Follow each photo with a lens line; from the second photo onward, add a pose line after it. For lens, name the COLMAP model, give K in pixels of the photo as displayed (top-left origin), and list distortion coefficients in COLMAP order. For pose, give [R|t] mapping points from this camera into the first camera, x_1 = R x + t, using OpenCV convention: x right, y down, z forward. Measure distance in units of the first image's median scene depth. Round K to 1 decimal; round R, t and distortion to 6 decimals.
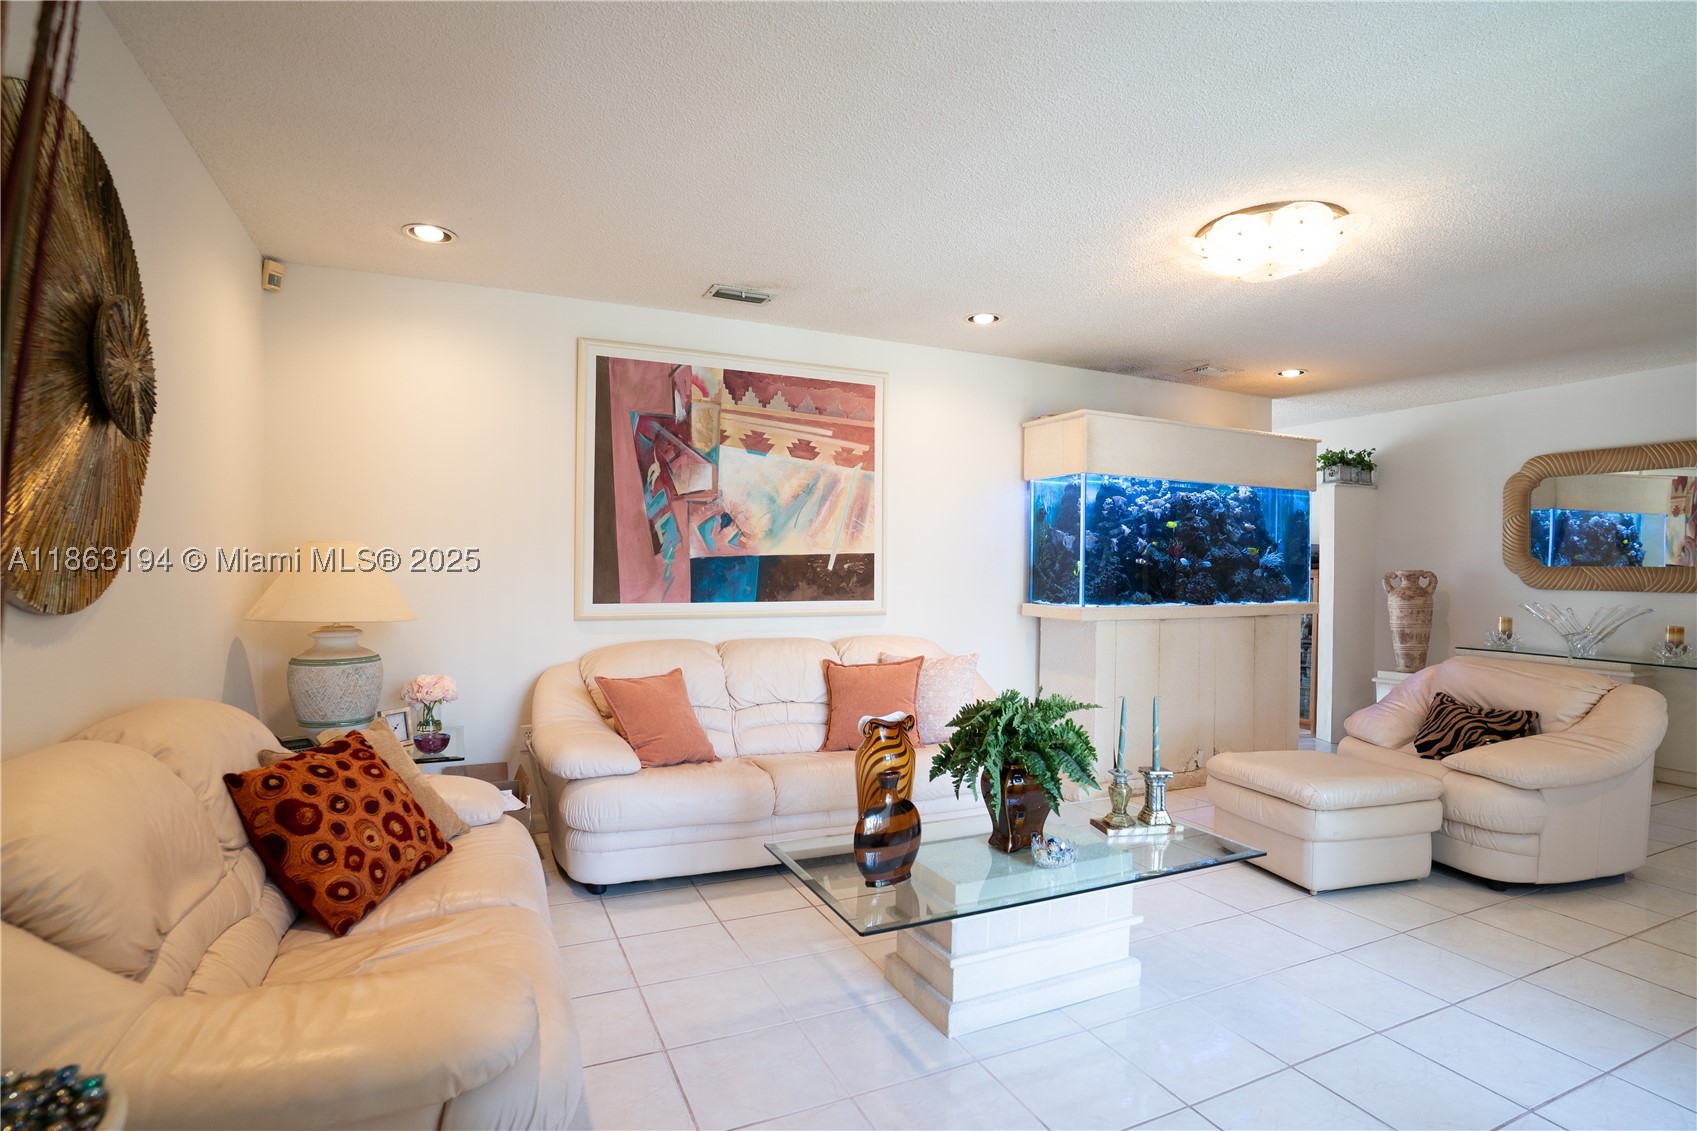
lens RADIAL K [[819.5, 0, 848.5], [0, 819.5, 565.5], [0, 0, 1]] dist [0.002374, 0.000453]
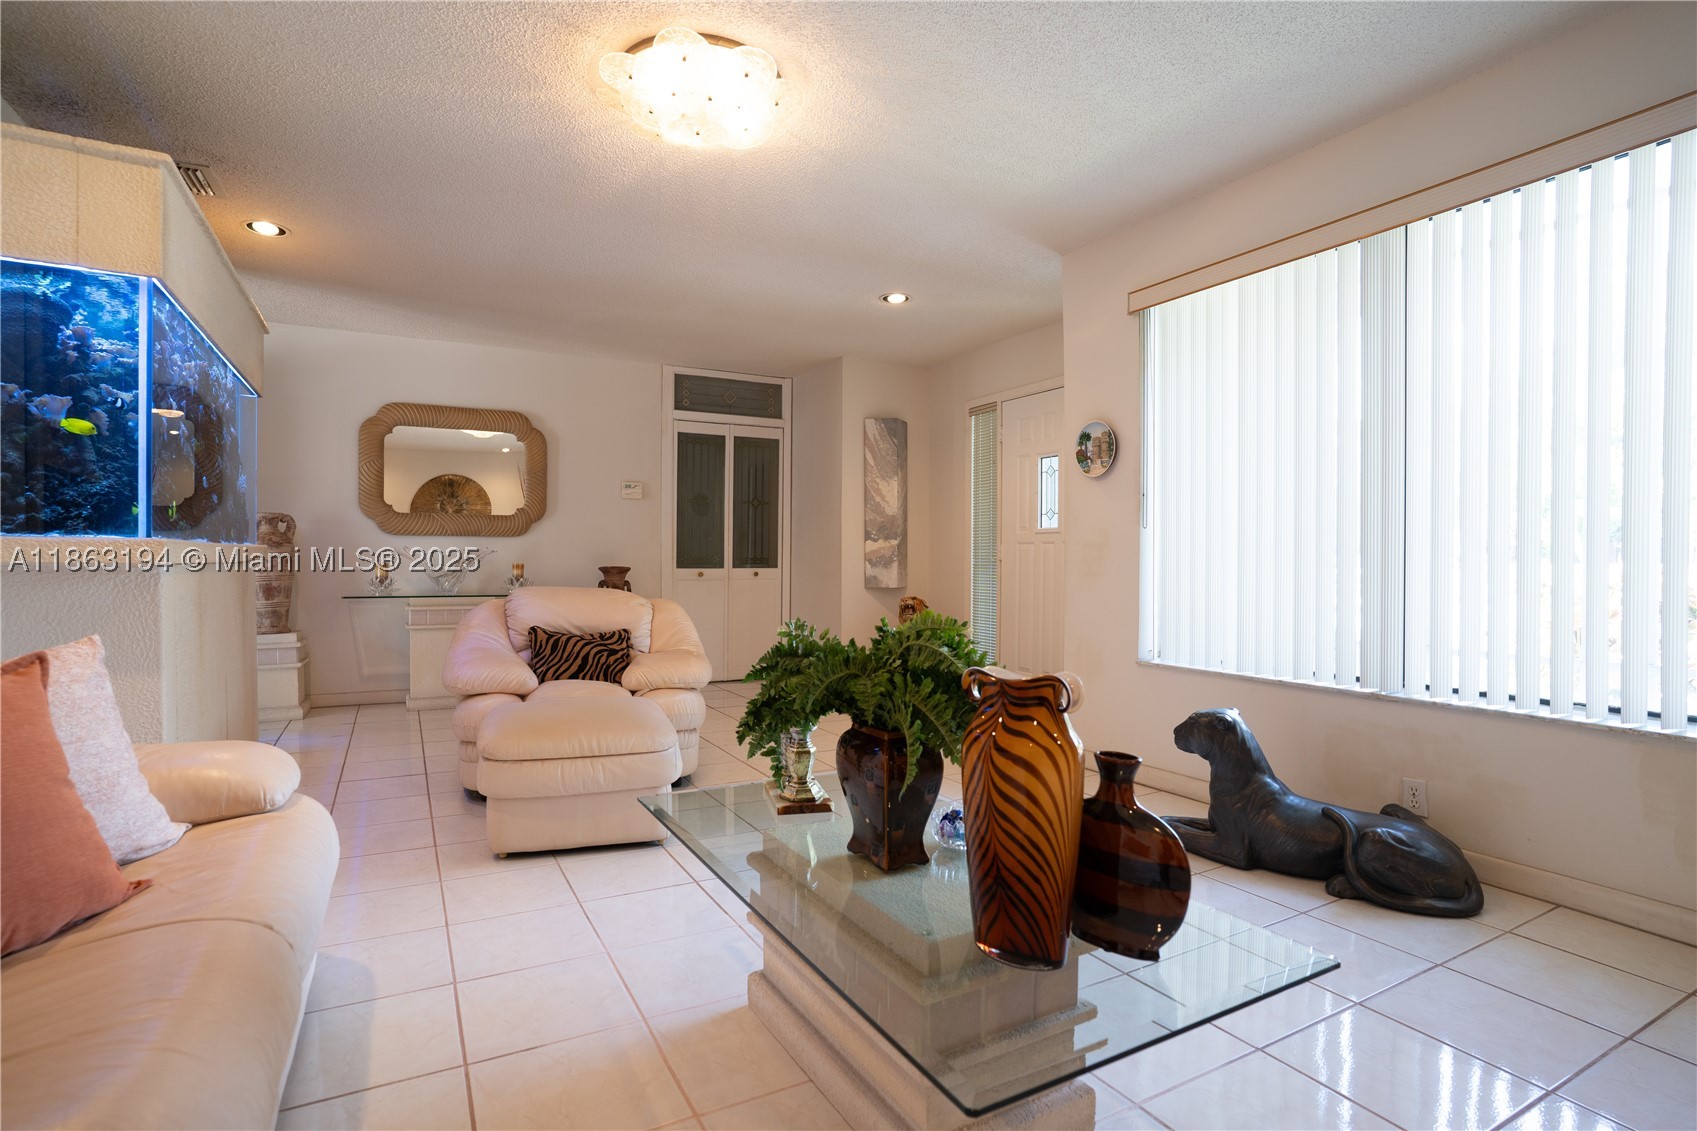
lens RADIAL K [[819.5, 0, 848.5], [0, 819.5, 565.5], [0, 0, 1]] dist [0.002374, 0.000453]
pose [[-0.081202, -0.019339, 0.996510, -0.241352], [-0.009038, 0.999785, 0.018666, 0.046683], [-0.996657, -0.007491, -0.081359, 0.567184]]
